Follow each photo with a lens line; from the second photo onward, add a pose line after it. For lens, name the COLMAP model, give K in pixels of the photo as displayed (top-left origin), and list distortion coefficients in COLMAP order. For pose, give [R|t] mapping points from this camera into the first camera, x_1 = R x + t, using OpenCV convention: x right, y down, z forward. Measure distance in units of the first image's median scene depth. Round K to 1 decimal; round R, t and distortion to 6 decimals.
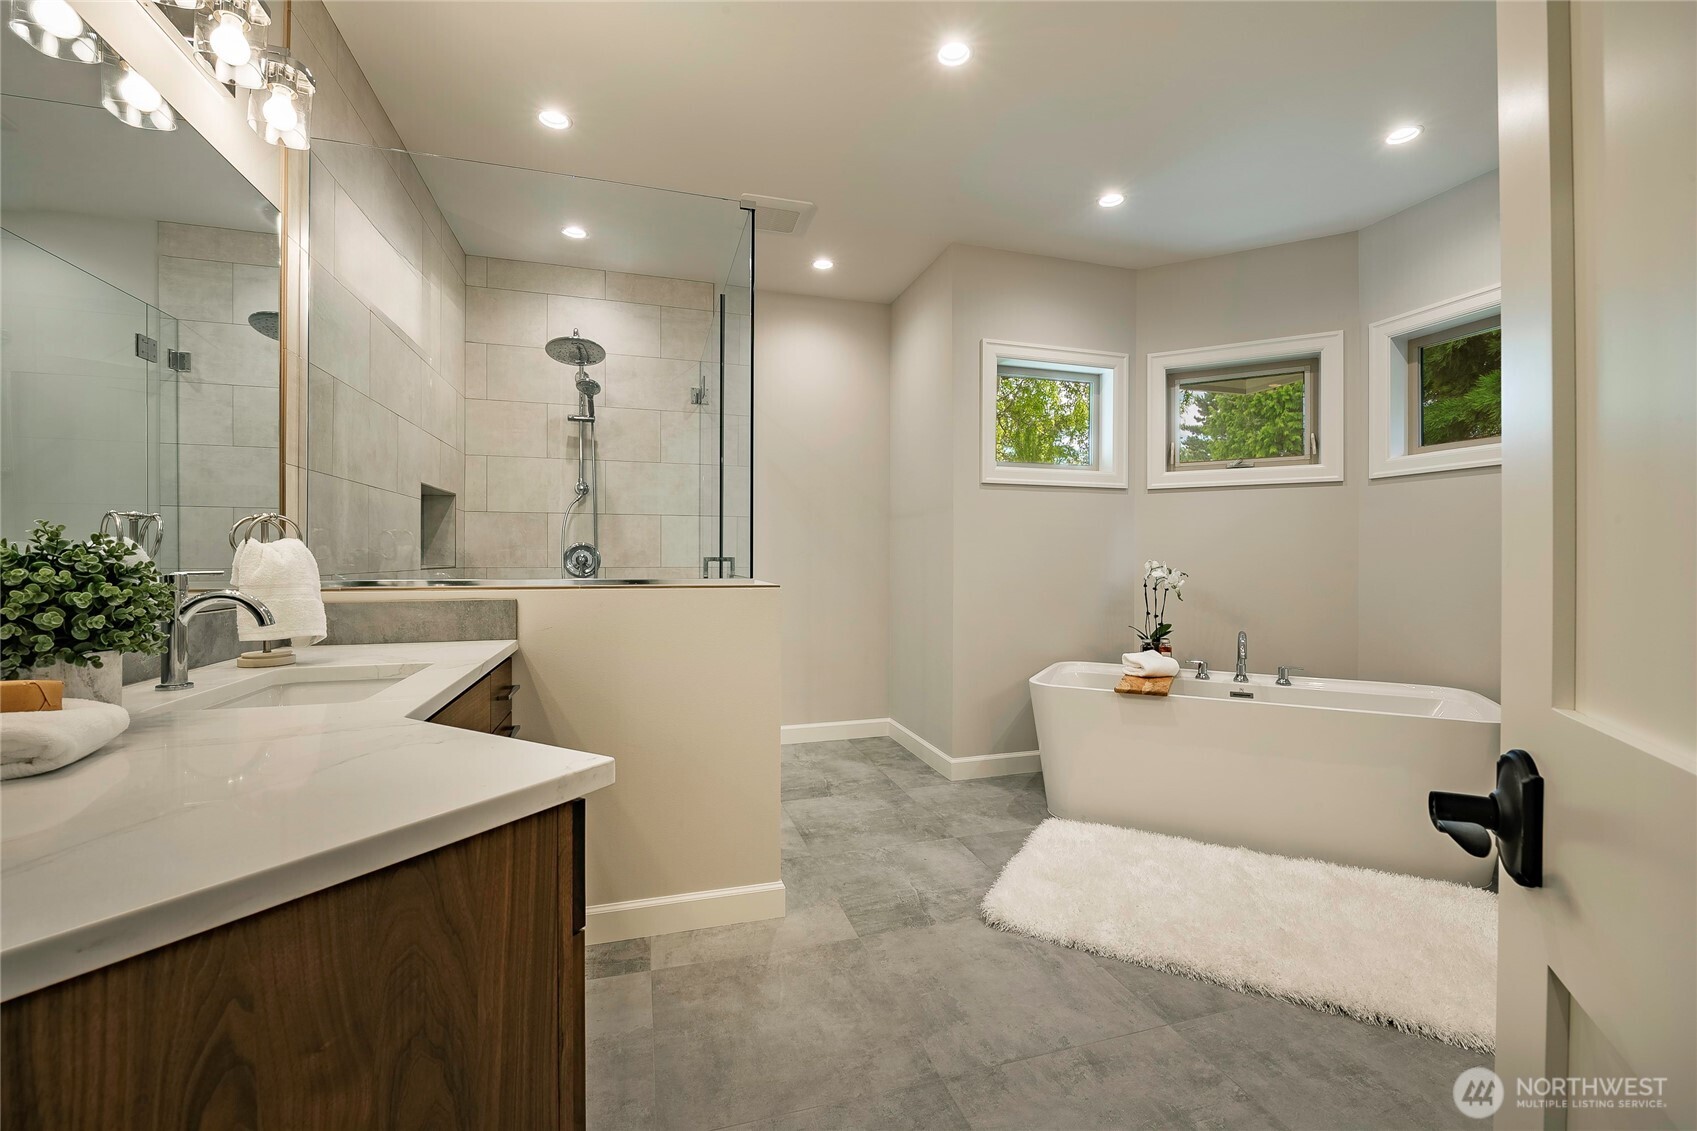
lens RADIAL K [[707.1, 0, 850.3], [0, 707.1, 559.7], [0, 0, 1]] dist [-0.001439, -0.003886]
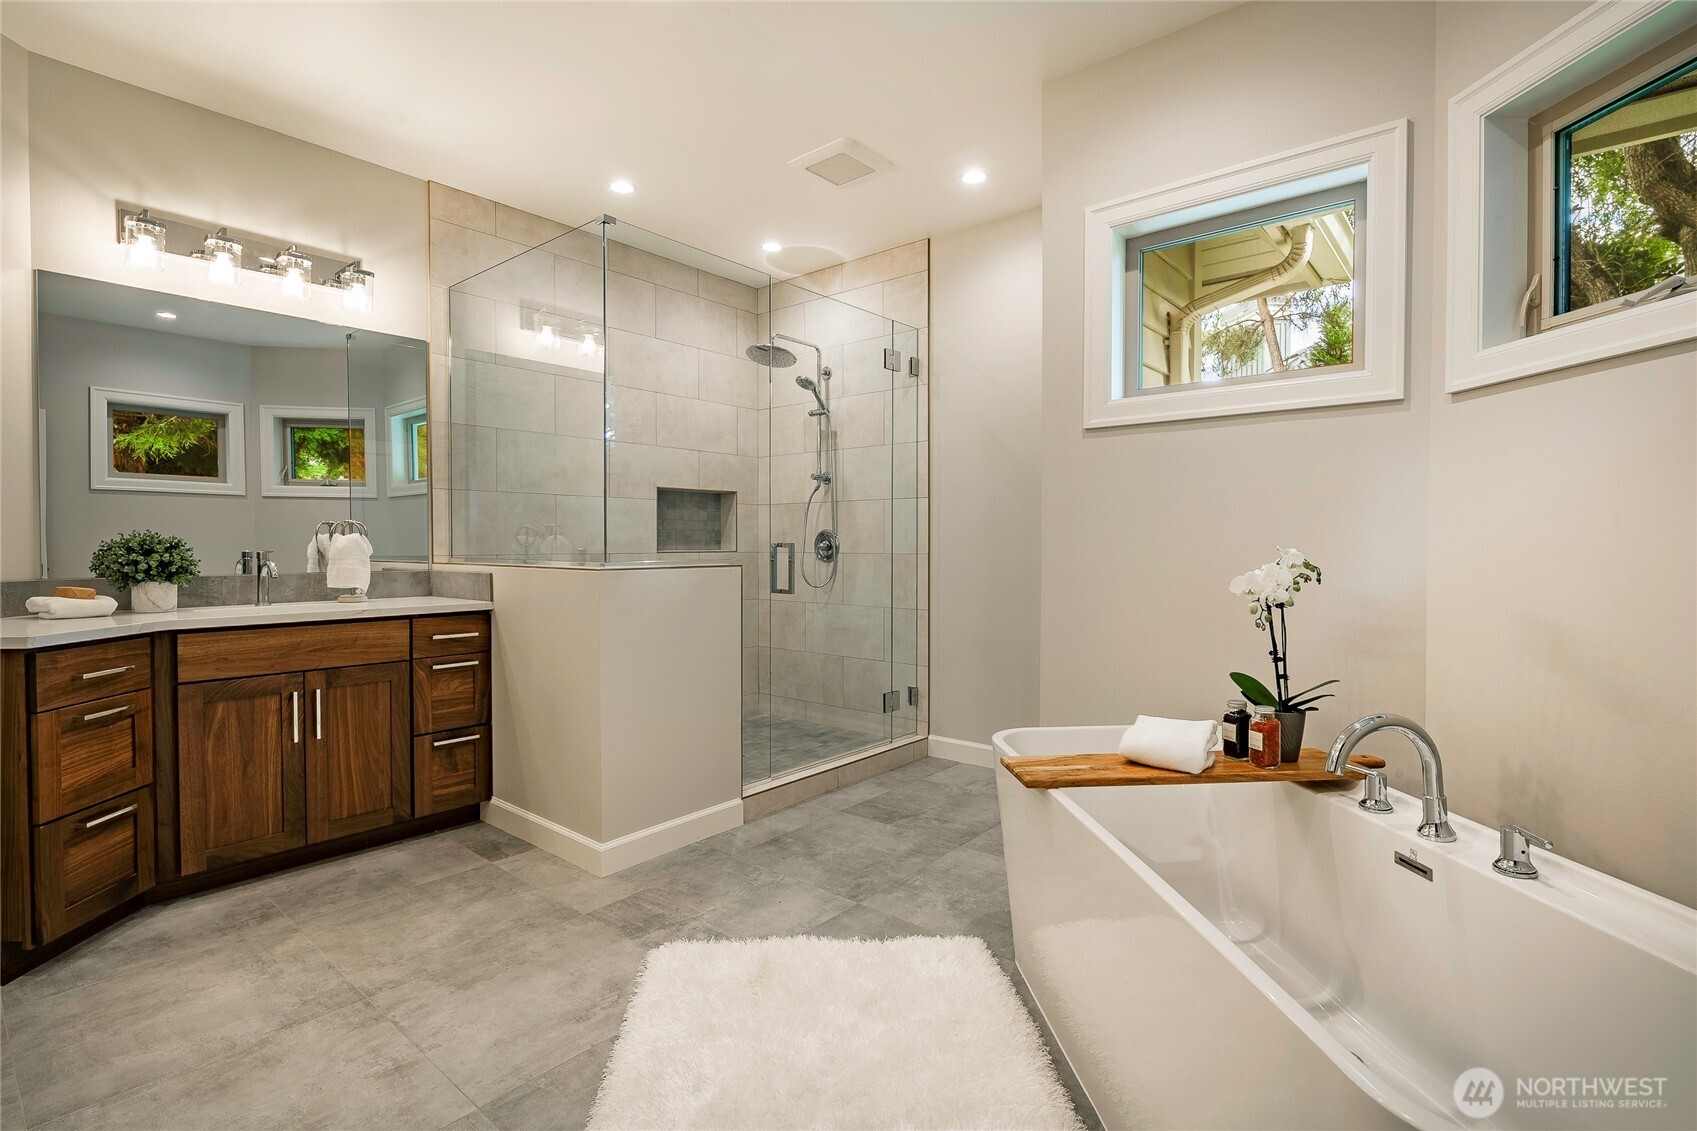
lens RADIAL K [[799.0, 0, 845.3], [0, 799.0, 557.2], [0, 0, 1]] dist [-0.001363, -0.000182]
pose [[0.537074, 0.013156, -0.843433, 0.840605], [-0.001061, 0.999888, 0.014921, -0.000536], [0.843535, -0.007119, 0.537027, 0.497053]]
